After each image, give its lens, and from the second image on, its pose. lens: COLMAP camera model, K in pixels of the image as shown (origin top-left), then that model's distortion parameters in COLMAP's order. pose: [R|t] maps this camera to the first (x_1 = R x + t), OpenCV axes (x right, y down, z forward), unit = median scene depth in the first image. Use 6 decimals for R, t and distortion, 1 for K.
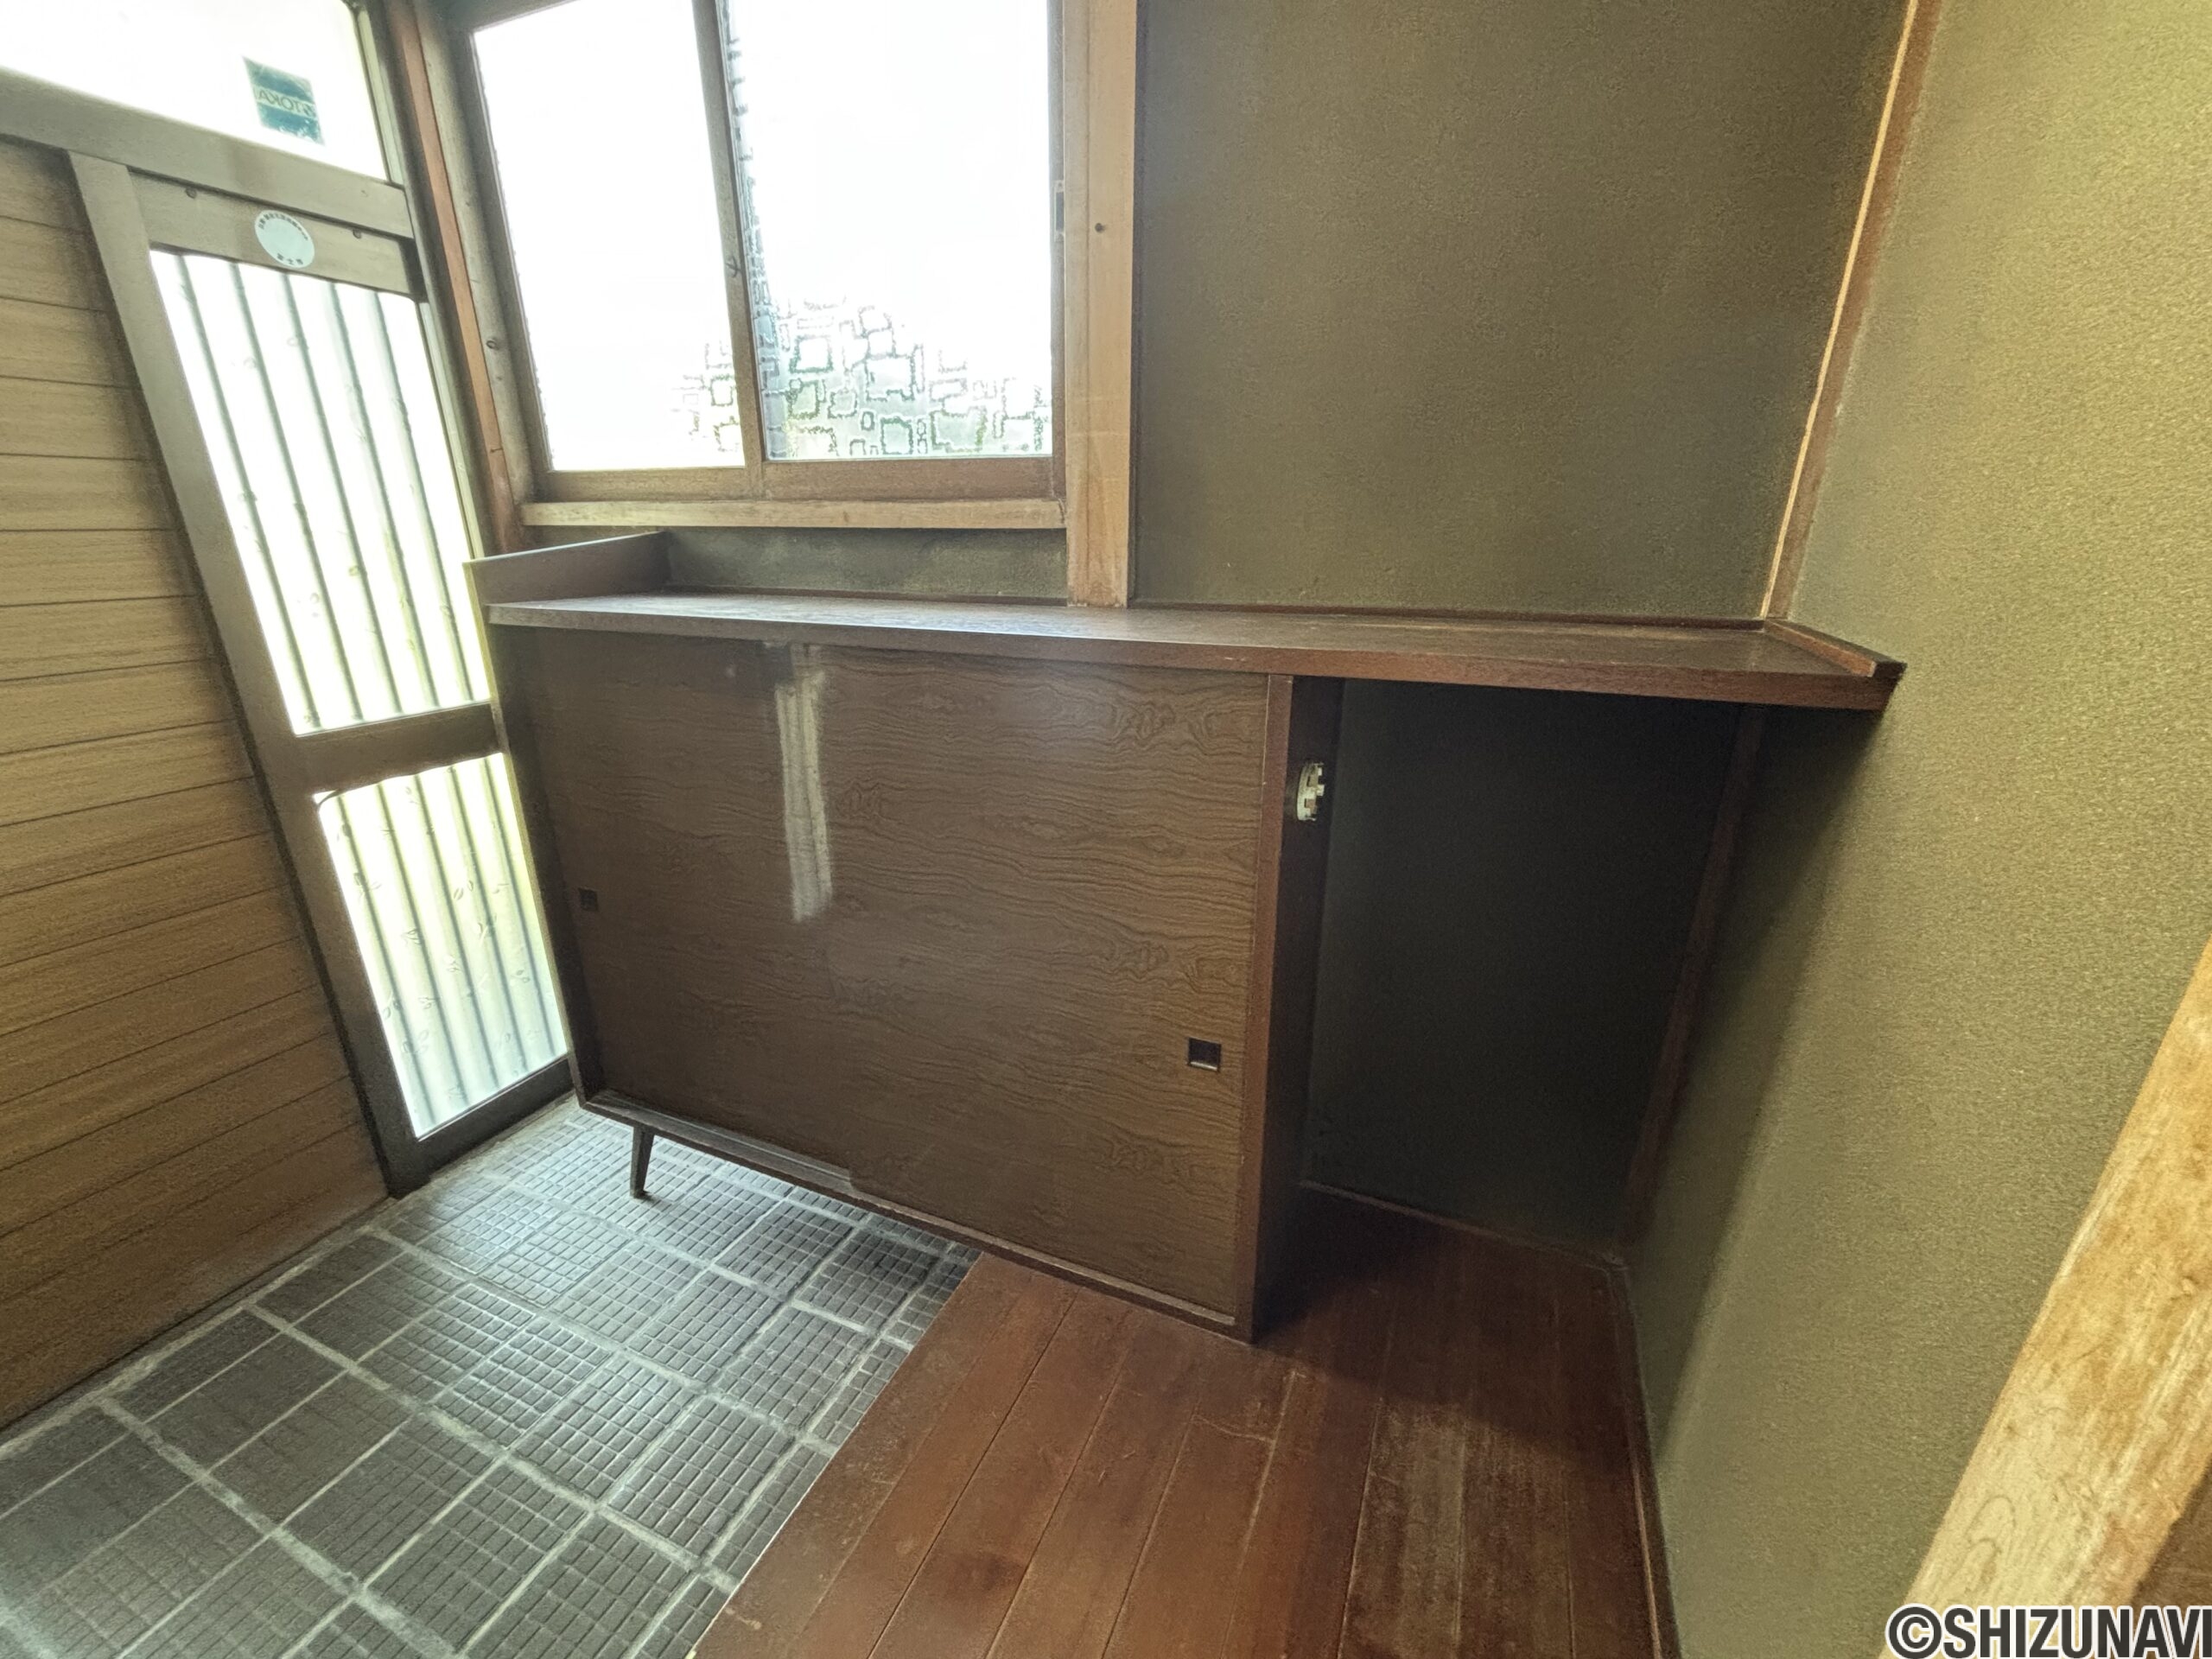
lens RADIAL K [[890.0, 0, 1097.6], [0, 890.0, 828.0], [0, 0, 1]] dist [0.006103, -0.001989]
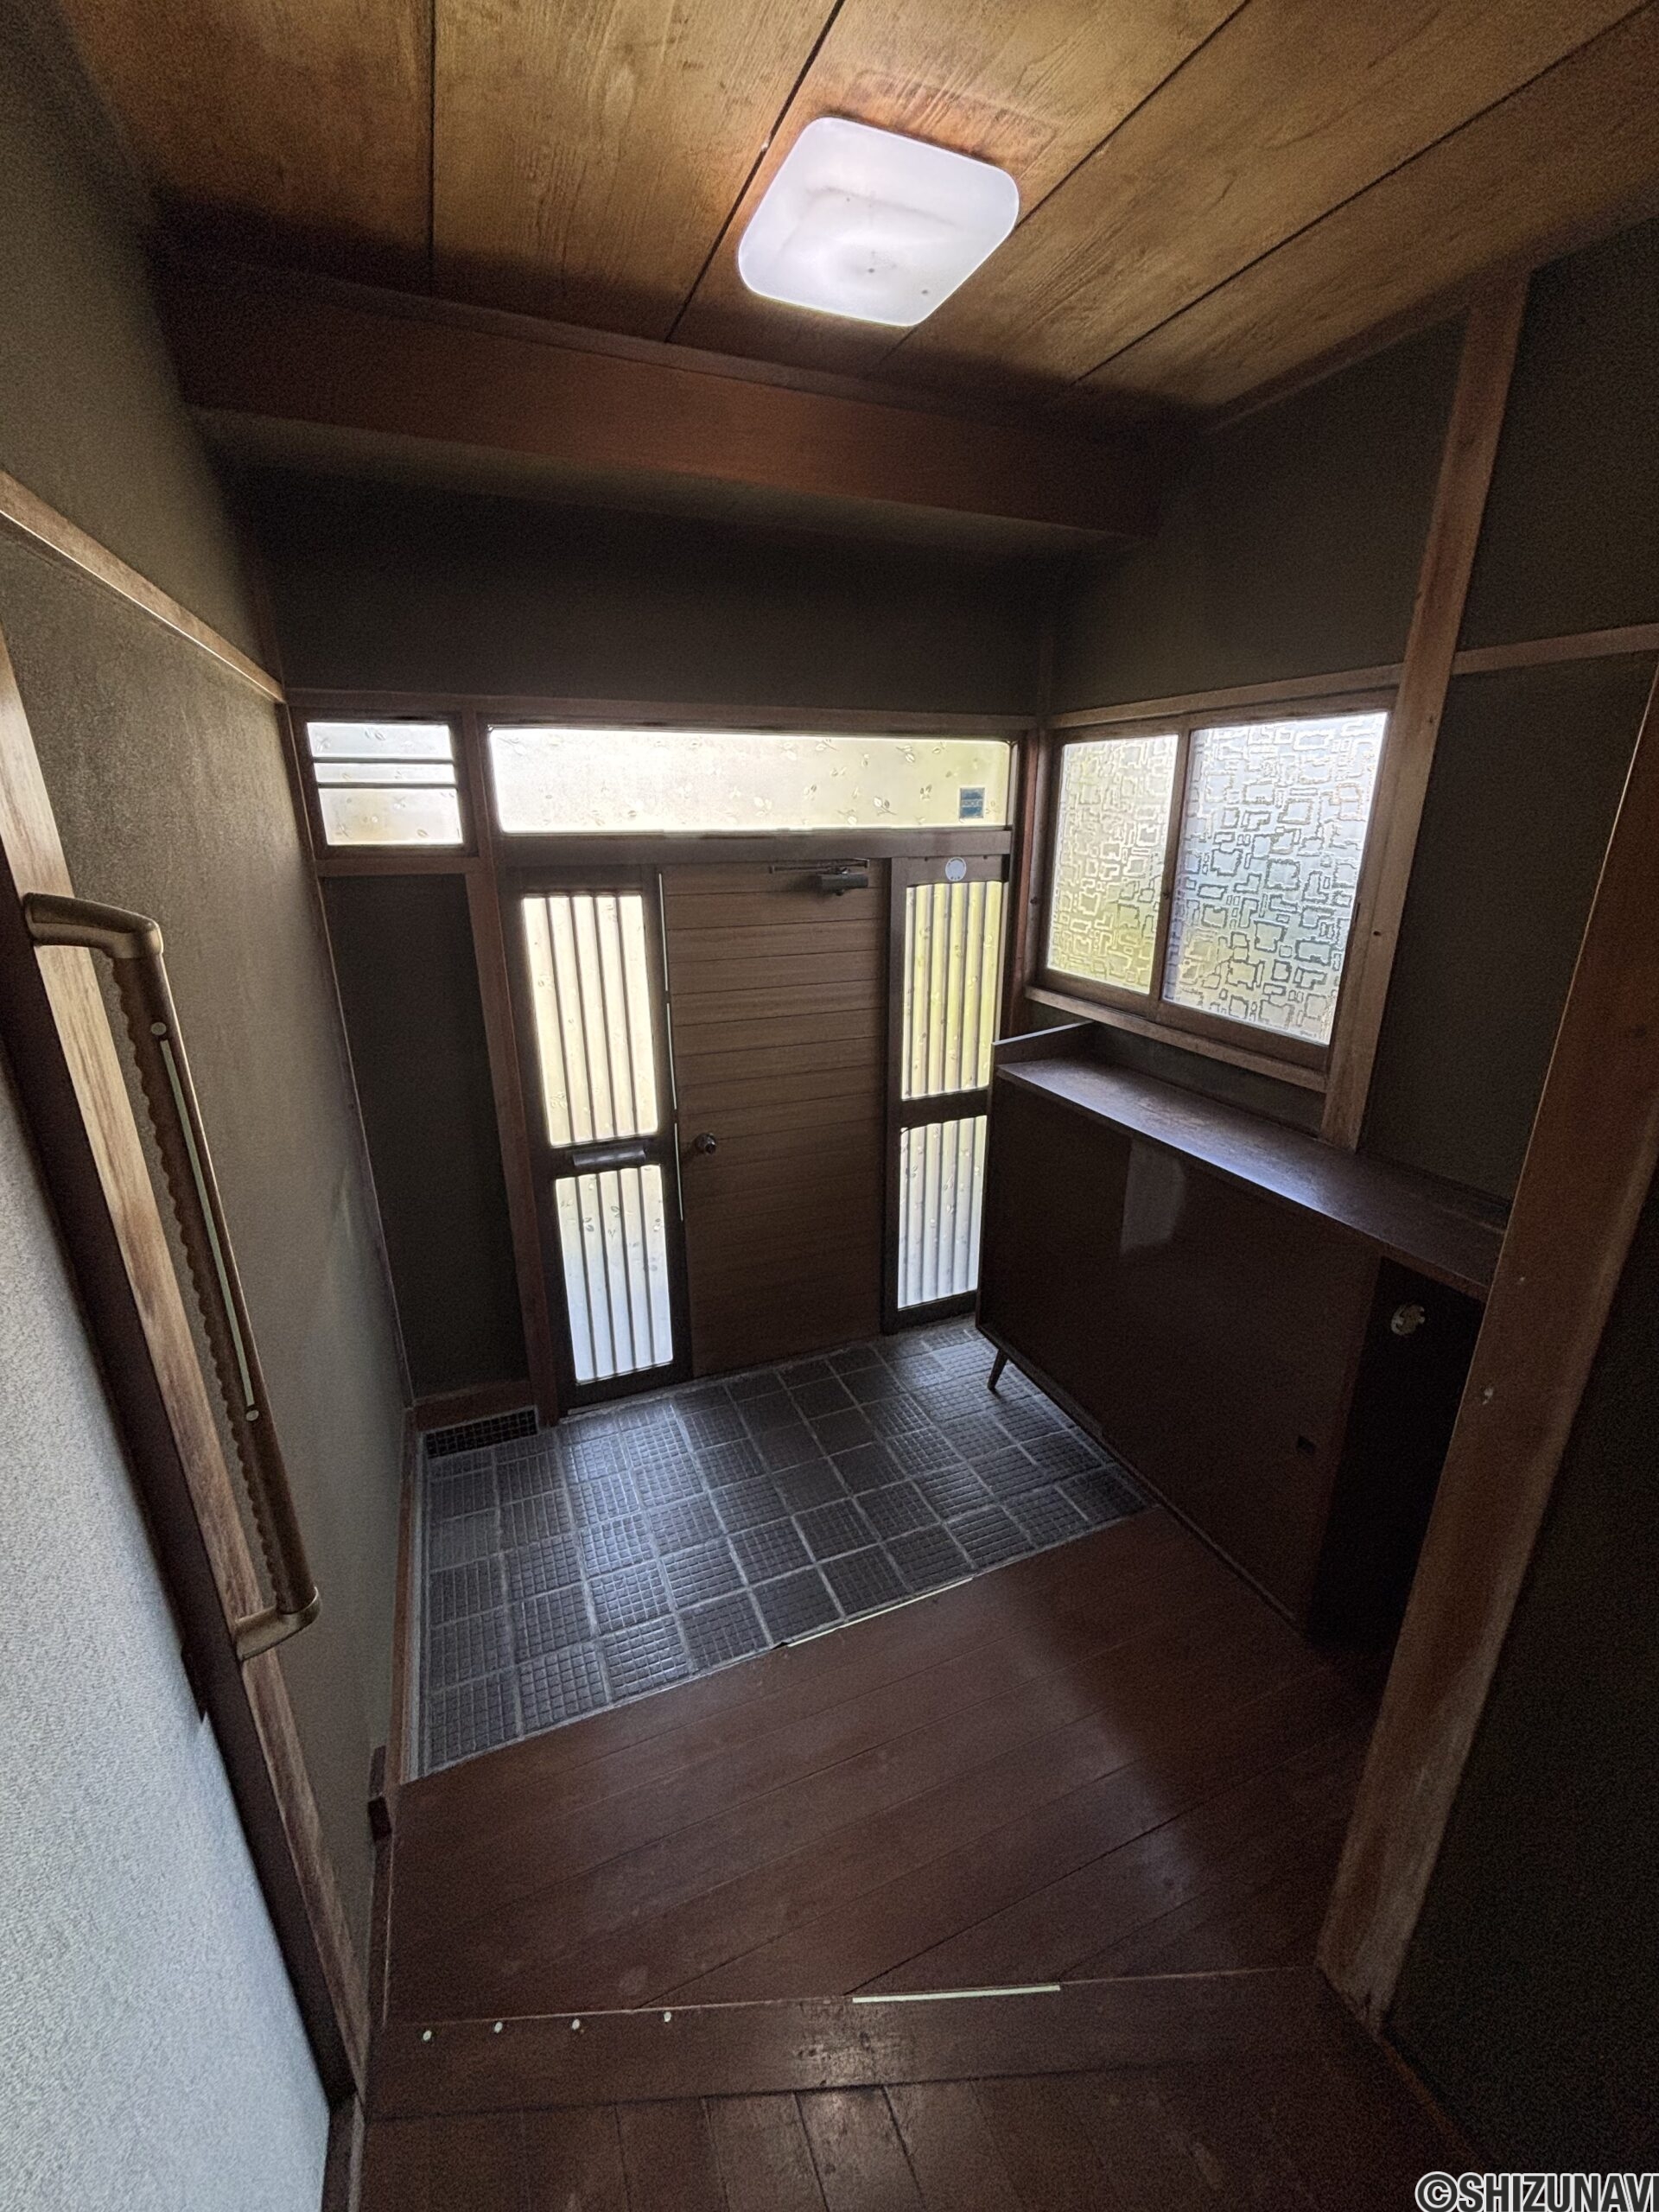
lens RADIAL K [[890.0, 0, 826.7], [0, 890.0, 1105.1], [0, 0, 1]] dist [0.006103, -0.001989]
pose [[0.723591, 0.213883, -0.656255, 0.309171], [-0.216927, 0.973071, 0.077952, -0.215529], [0.655255, 0.085954, 0.750502, -0.632944]]
